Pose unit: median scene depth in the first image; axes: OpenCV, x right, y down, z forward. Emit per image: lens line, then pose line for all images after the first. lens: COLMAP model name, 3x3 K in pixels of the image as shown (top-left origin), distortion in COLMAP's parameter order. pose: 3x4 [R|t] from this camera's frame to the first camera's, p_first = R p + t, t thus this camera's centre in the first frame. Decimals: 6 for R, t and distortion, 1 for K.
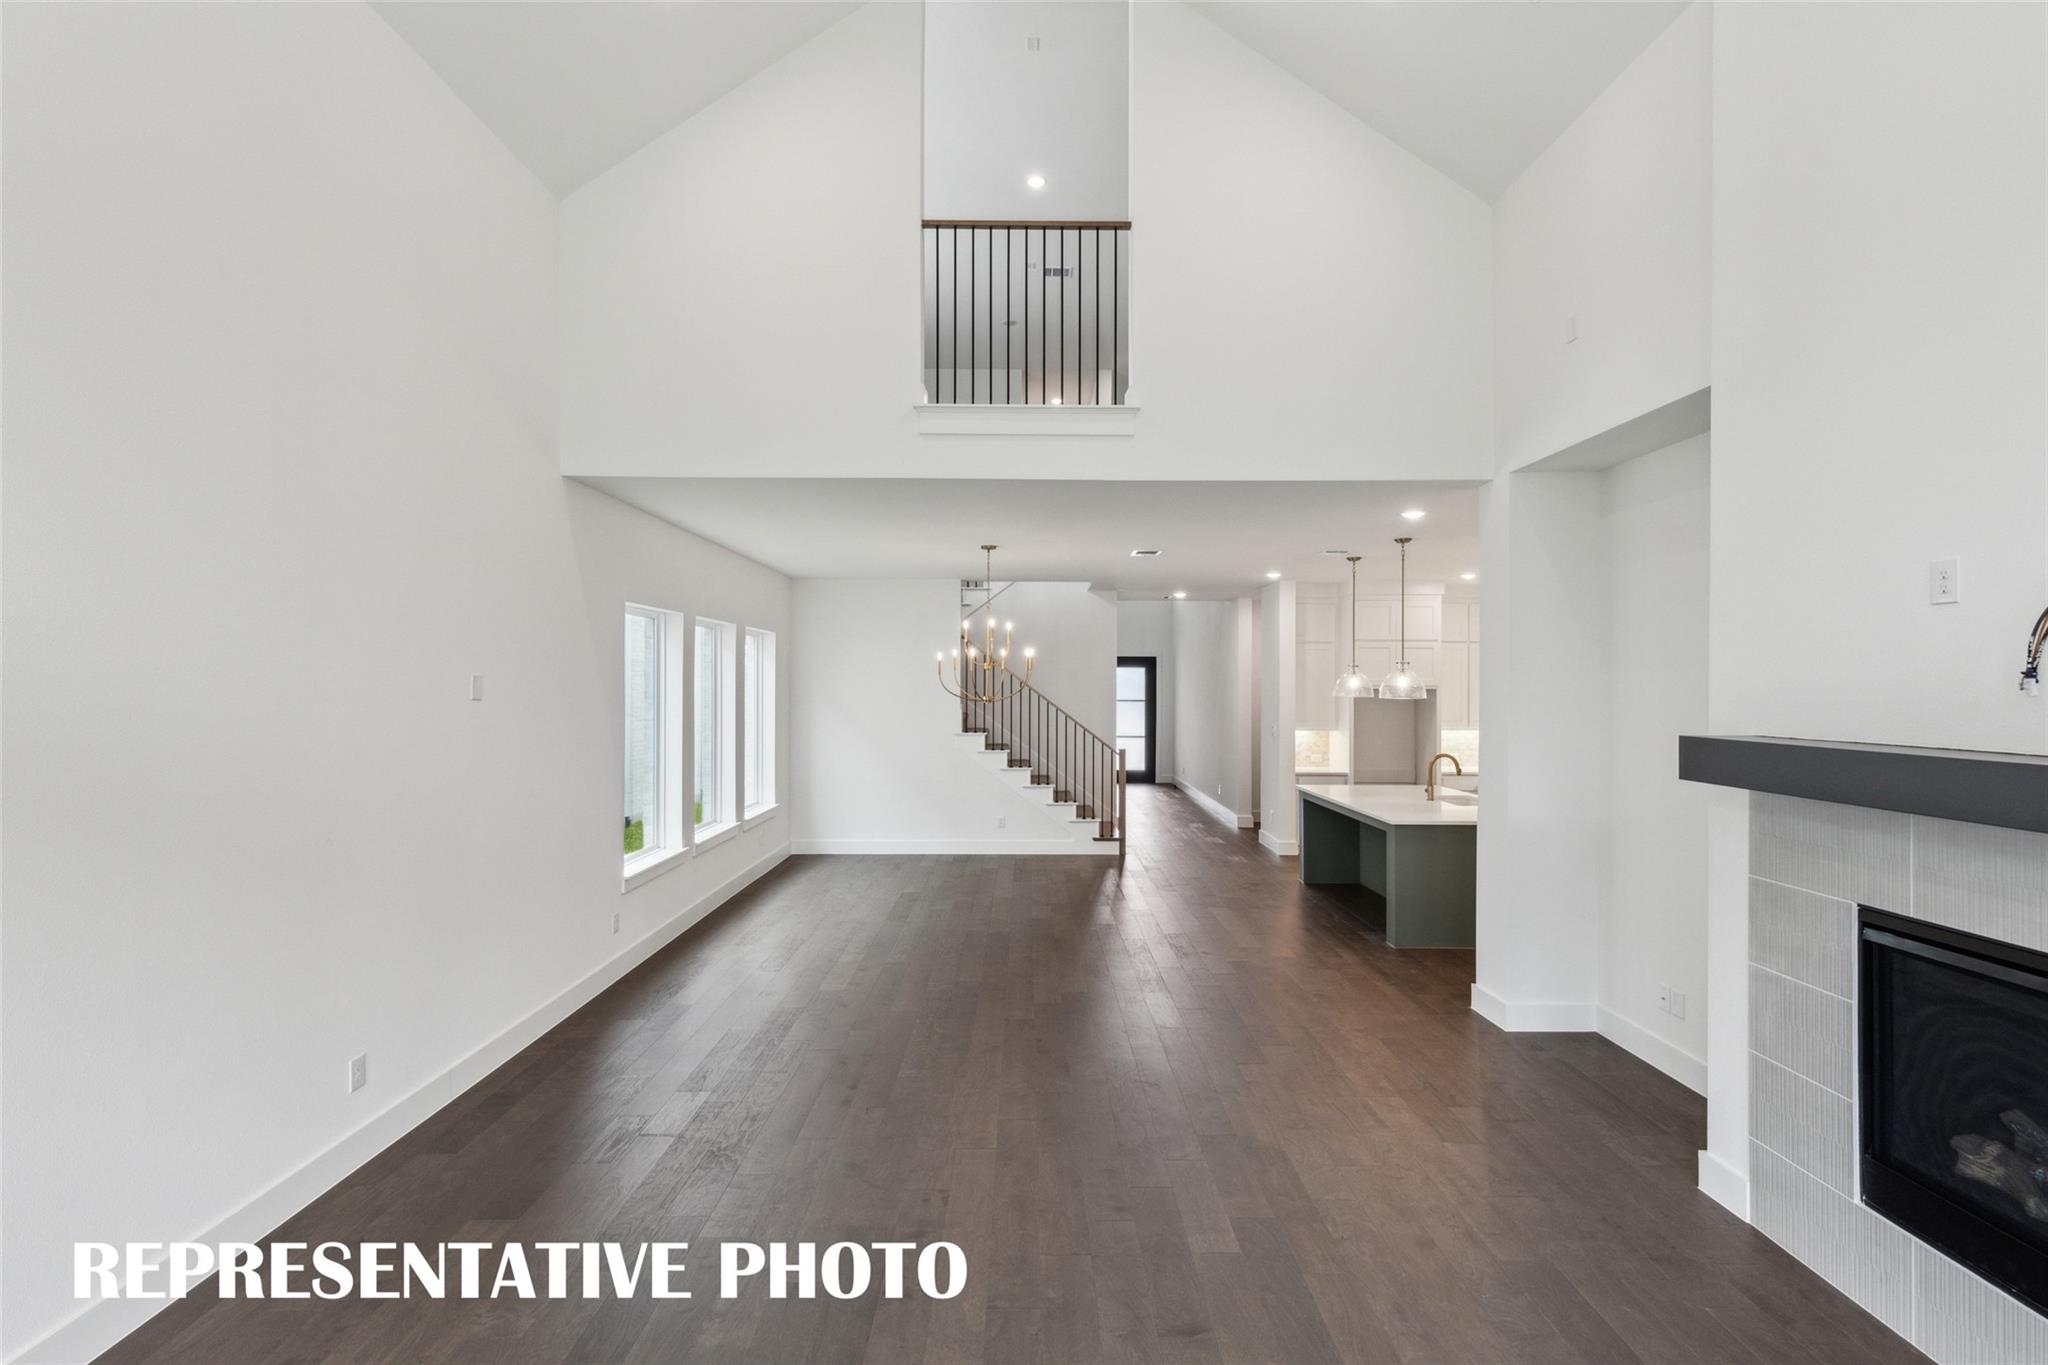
lens RADIAL K [[937.0, 0, 1029.4], [0, 937.0, 684.6], [0, 0, 1]] dist [-0.000082, -0.000117]
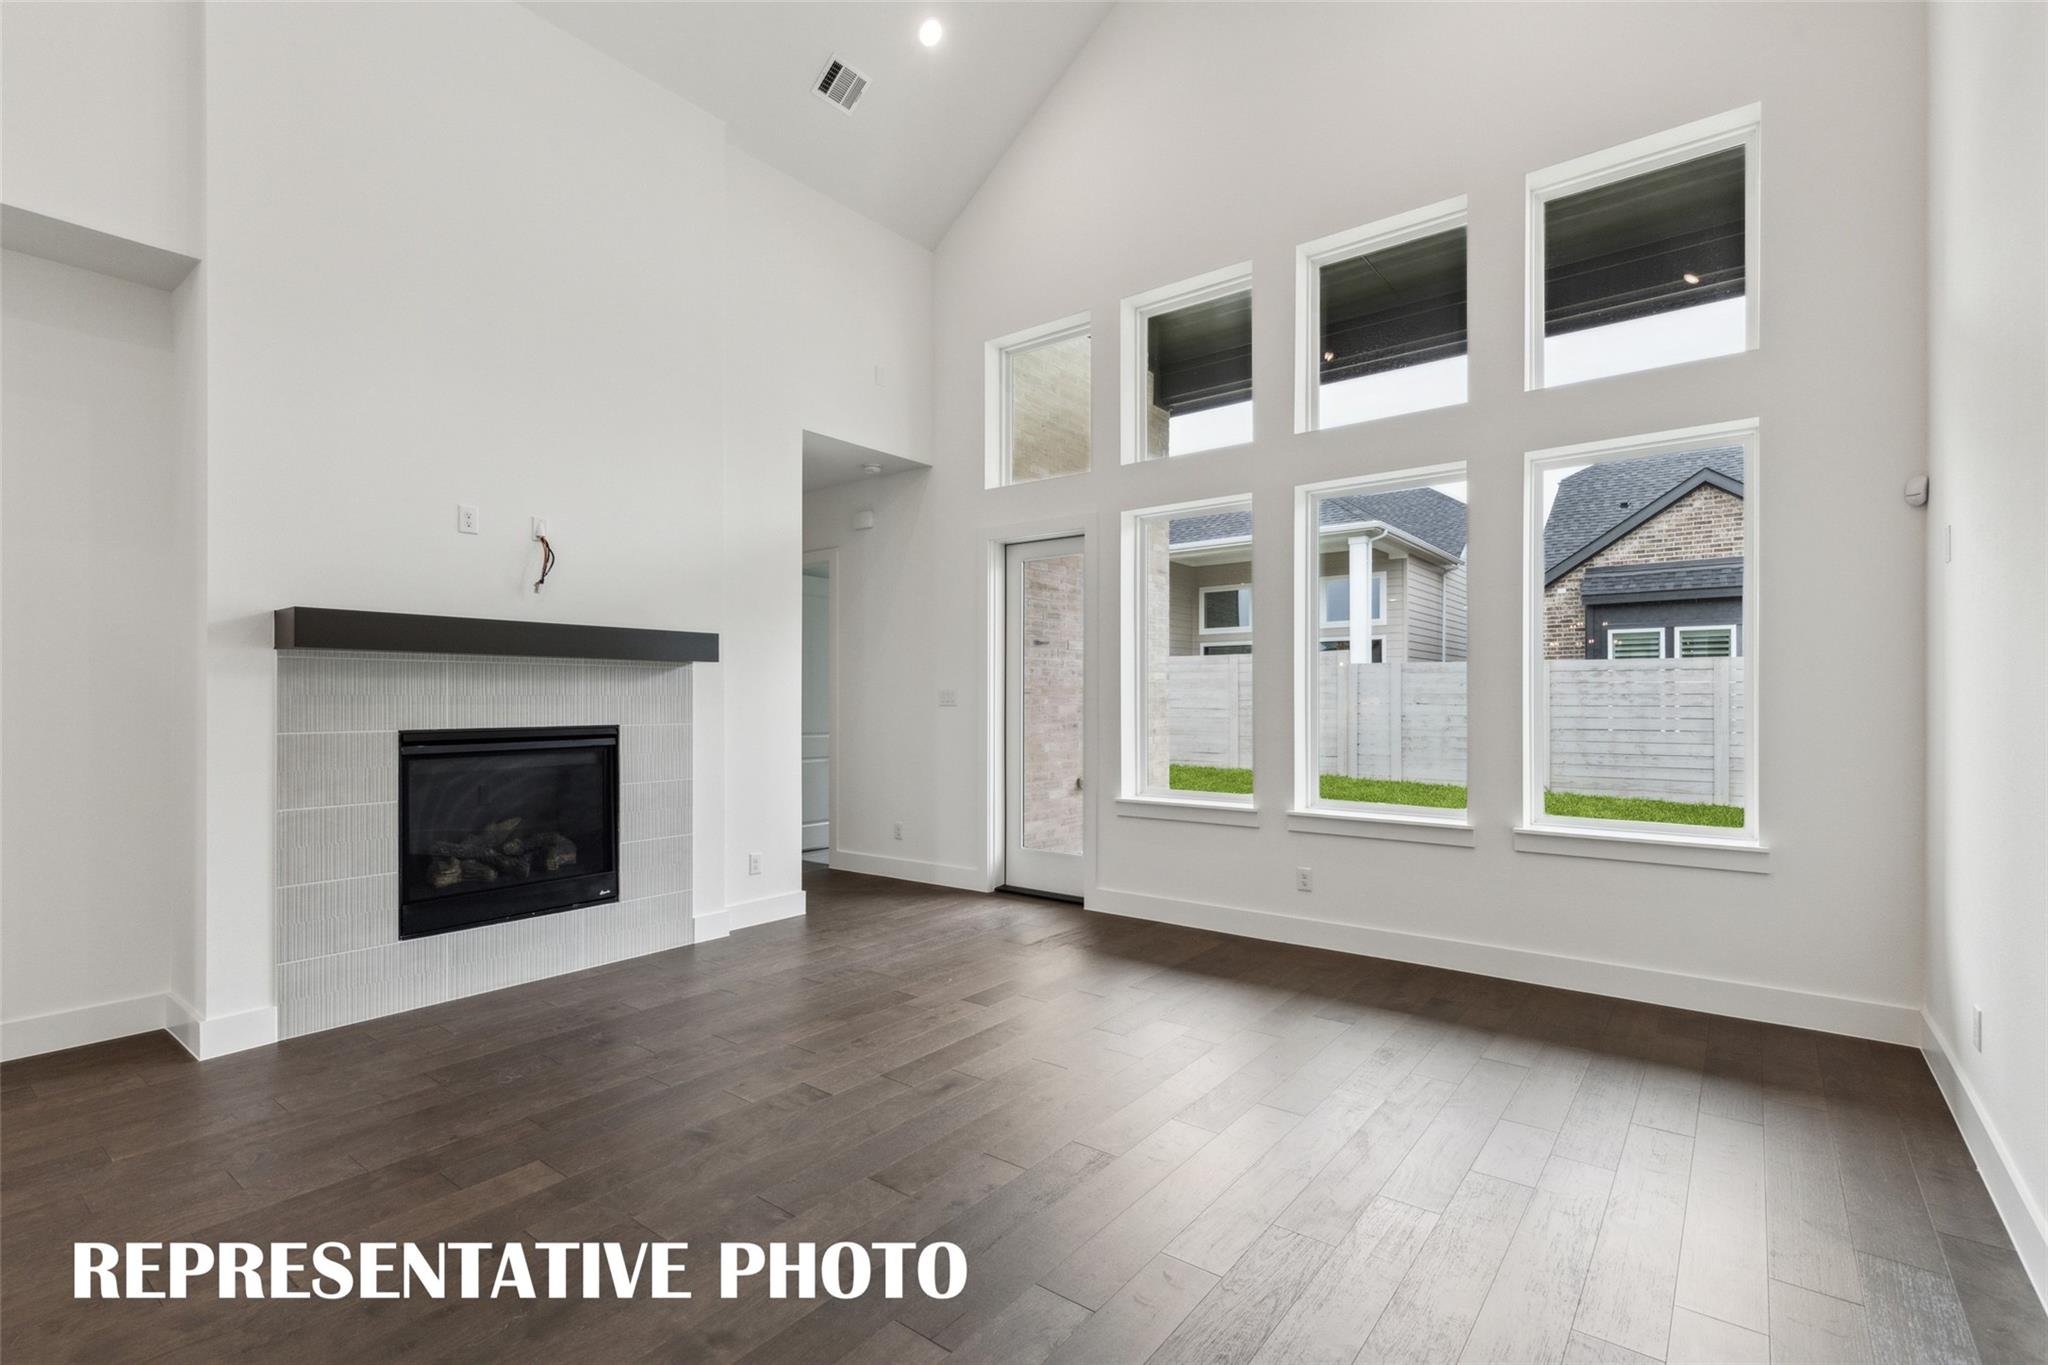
lens RADIAL K [[937.0, 0, 1027.6], [0, 937.0, 689.3], [0, 0, 1]] dist [-0.000082, -0.000117]
pose [[-0.778682, 0.000147, 0.627419, -0.725039], [-0.005666, 0.999958, -0.007265, 0.172094], [-0.627393, -0.009212, -0.778648, 1.472244]]
